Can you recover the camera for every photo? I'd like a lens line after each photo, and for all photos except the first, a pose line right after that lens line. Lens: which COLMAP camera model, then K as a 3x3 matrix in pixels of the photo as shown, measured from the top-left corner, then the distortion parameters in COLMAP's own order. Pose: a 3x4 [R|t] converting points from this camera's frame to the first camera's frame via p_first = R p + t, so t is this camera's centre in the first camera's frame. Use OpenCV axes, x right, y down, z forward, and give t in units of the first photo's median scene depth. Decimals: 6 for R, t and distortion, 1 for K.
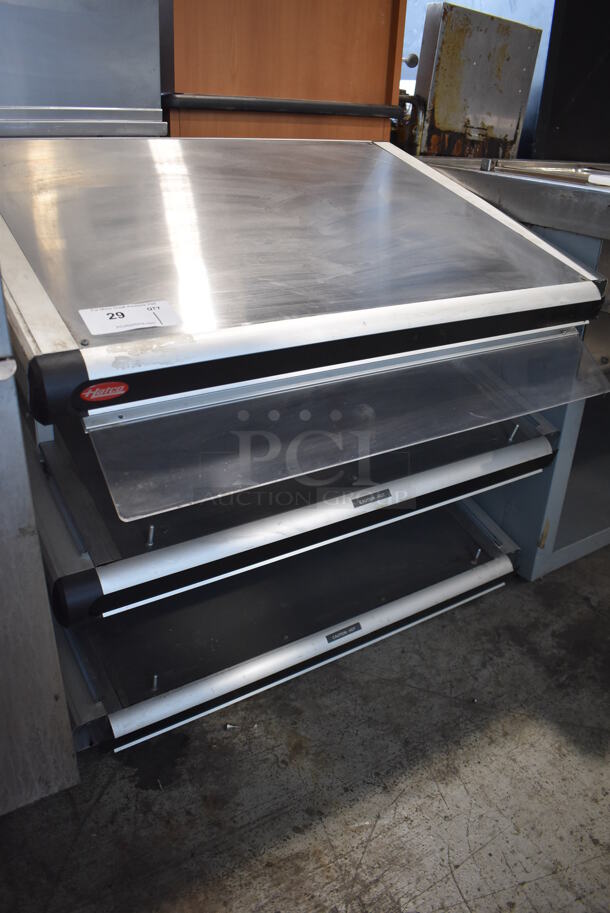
lens RADIAL K [[725.1, 0, 305.0], [0, 725.1, 456.5], [0, 0, 1]] dist [-0.106054, 0.031267]
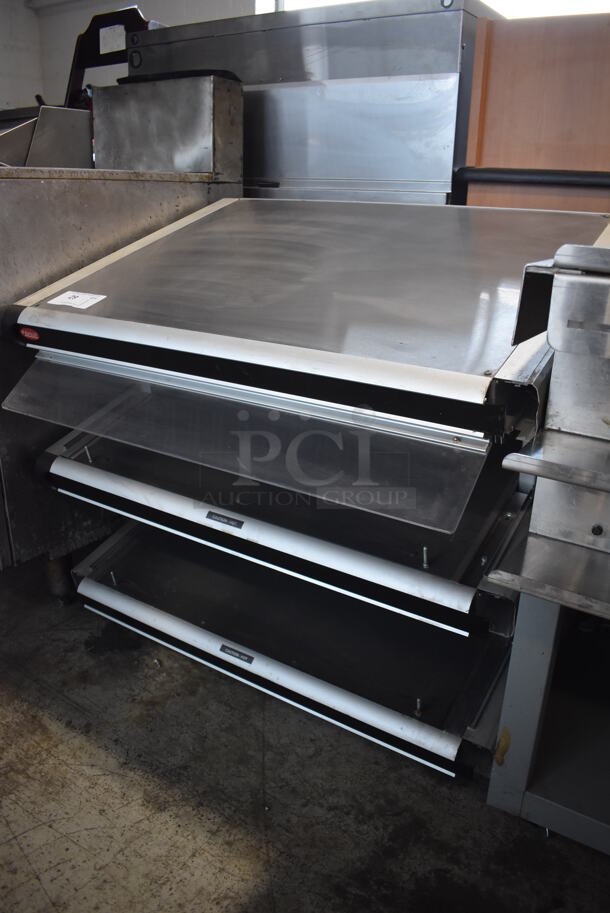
lens RADIAL K [[725.1, 0, 305.0], [0, 725.1, 456.5], [0, 0, 1]] dist [-0.106054, 0.031267]
pose [[0.390594, 0.290544, -0.873511, 1.038773], [-0.404911, 0.906391, 0.120423, -0.201469], [0.826730, 0.306658, 0.471675, 0.578989]]
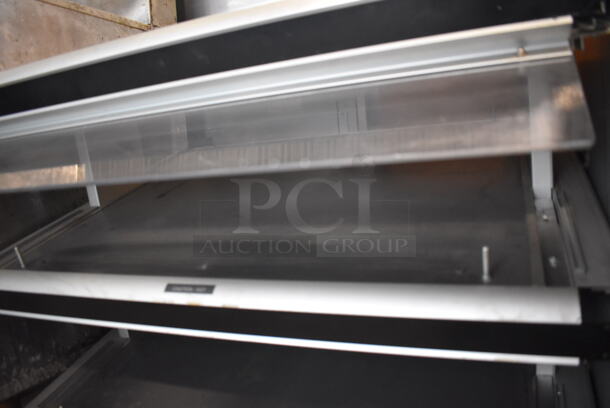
lens RADIAL K [[484.5, 0, 305.0], [0, 484.5, 204.0], [0, 0, 1]] dist [-0.106054, 0.031267]
pose [[0.536487, -0.012032, -0.843823, 0.609320], [-0.270200, 0.944813, -0.185260, 0.033498], [0.799483, 0.327390, 0.503629, 0.814712]]
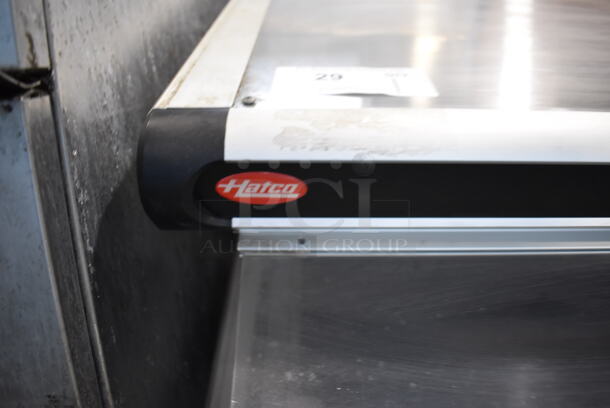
lens RADIAL K [[484.5, 0, 305.0], [0, 484.5, 204.0], [0, 0, 1]] dist [-0.106054, 0.031267]
pose [[0.832380, 0.128061, -0.539207, -0.033814], [-0.212312, 0.972395, -0.096806, -0.034733], [0.511925, 0.195059, 0.836591, 0.491207]]
